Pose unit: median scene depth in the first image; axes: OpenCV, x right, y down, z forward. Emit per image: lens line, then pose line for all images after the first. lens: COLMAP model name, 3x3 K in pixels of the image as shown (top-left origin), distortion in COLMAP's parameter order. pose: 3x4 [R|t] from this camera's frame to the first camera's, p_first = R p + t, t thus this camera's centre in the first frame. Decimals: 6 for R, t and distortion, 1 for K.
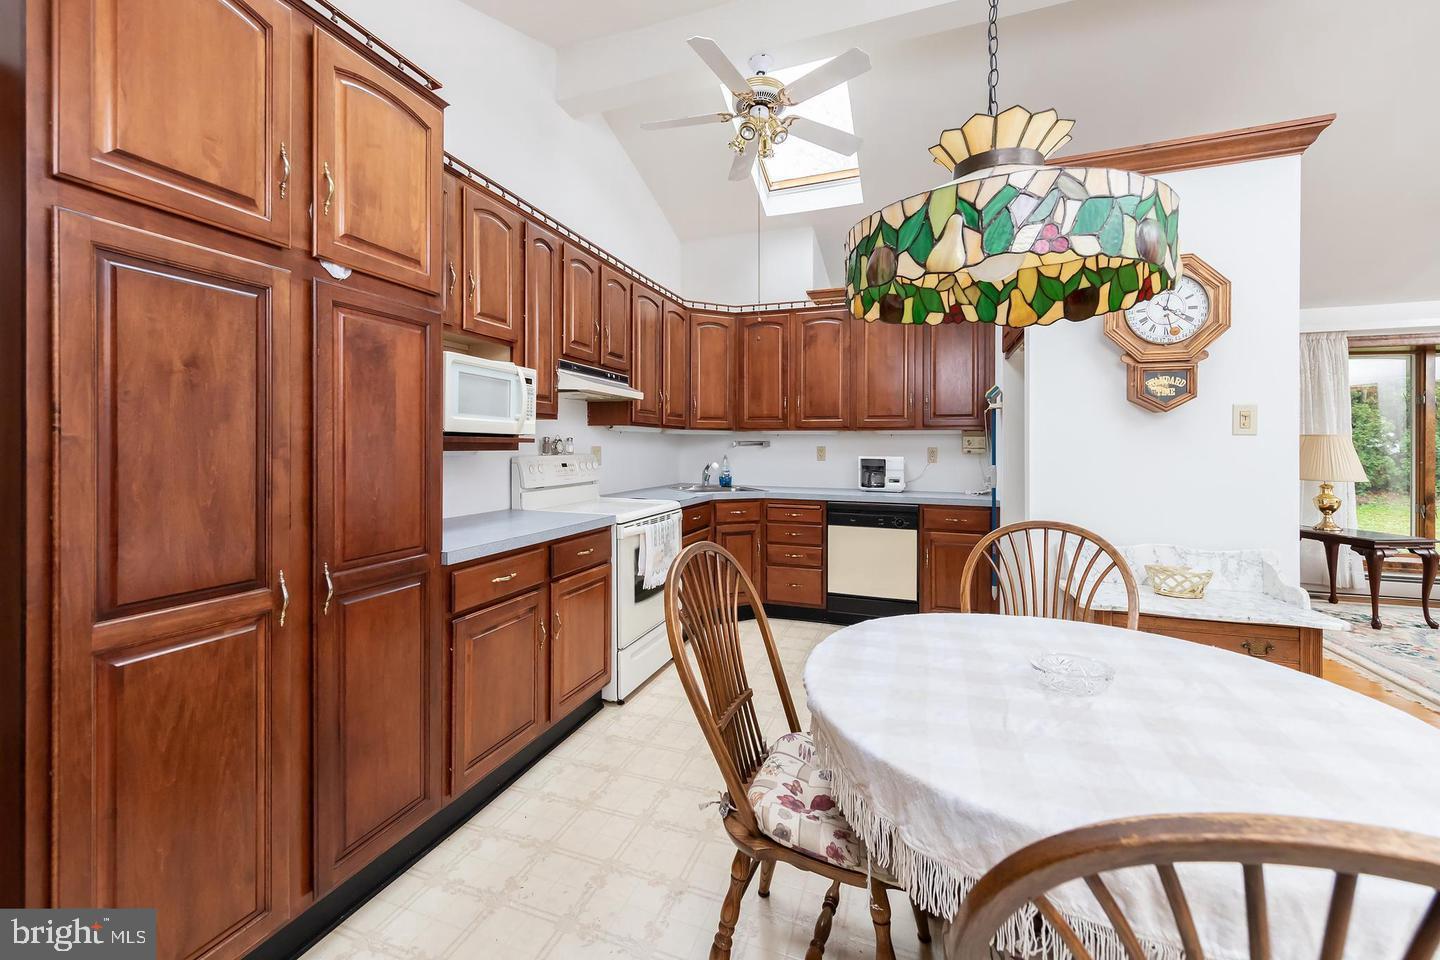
lens RADIAL K [[580.5, 0, 714.8], [0, 580.5, 443.2], [0, 0, 1]] dist [0.012217, 0.000031]
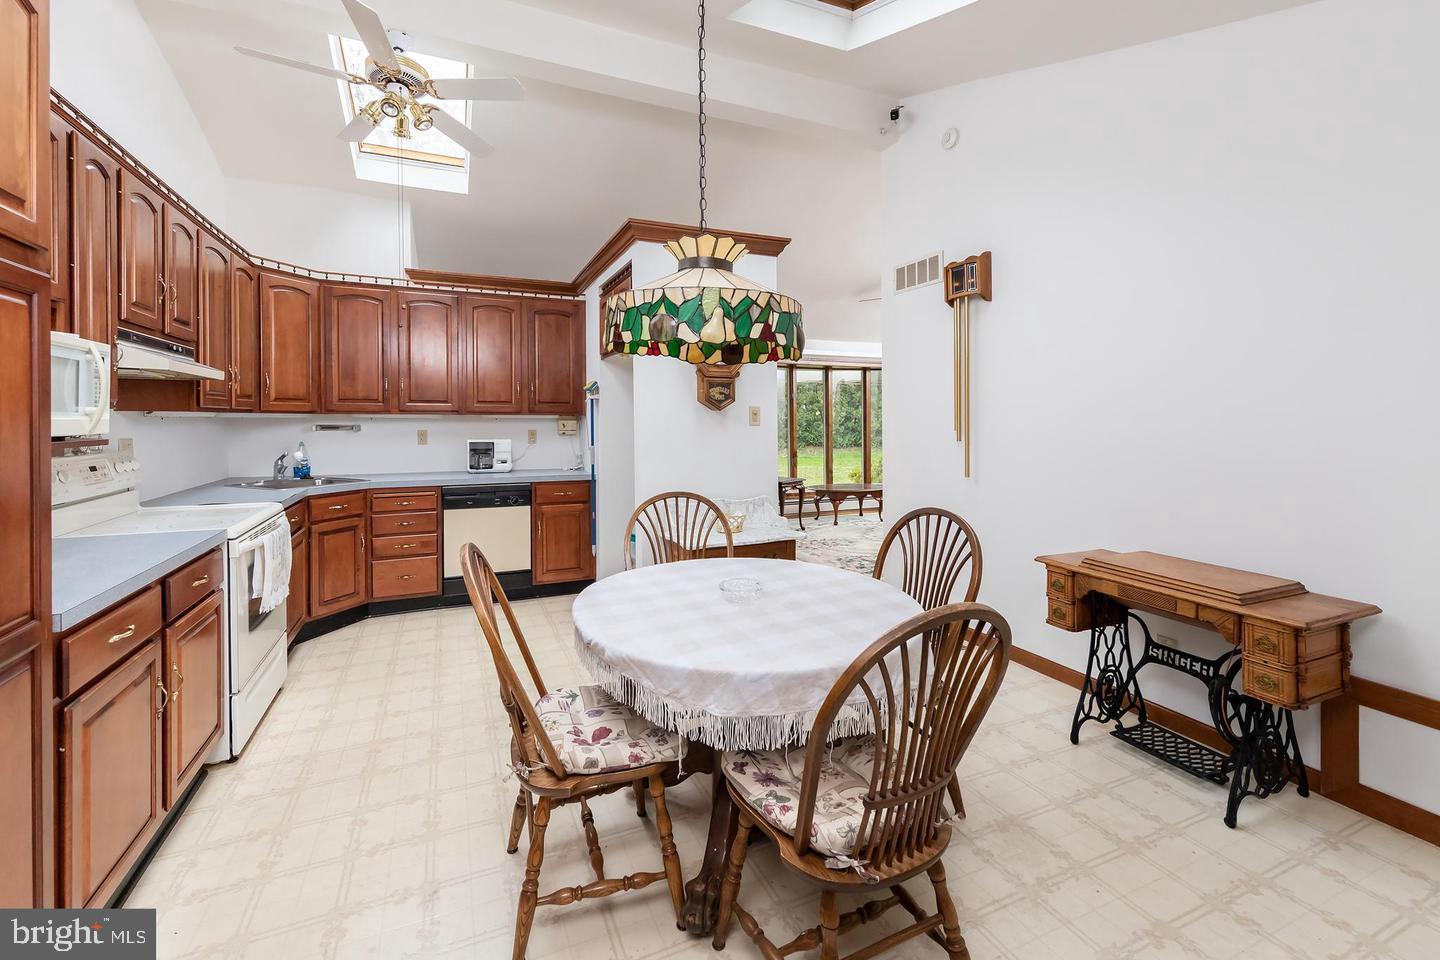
lens RADIAL K [[563.6, 0, 693.4], [0, 563.6, 412.2], [0, 0, 1]] dist [0.013628, -0.000176]
pose [[0.741024, 0.005977, 0.671452, -0.184328], [-0.001457, 0.999972, -0.007293, -0.028309], [-0.671477, 0.004426, 0.741012, -0.020131]]
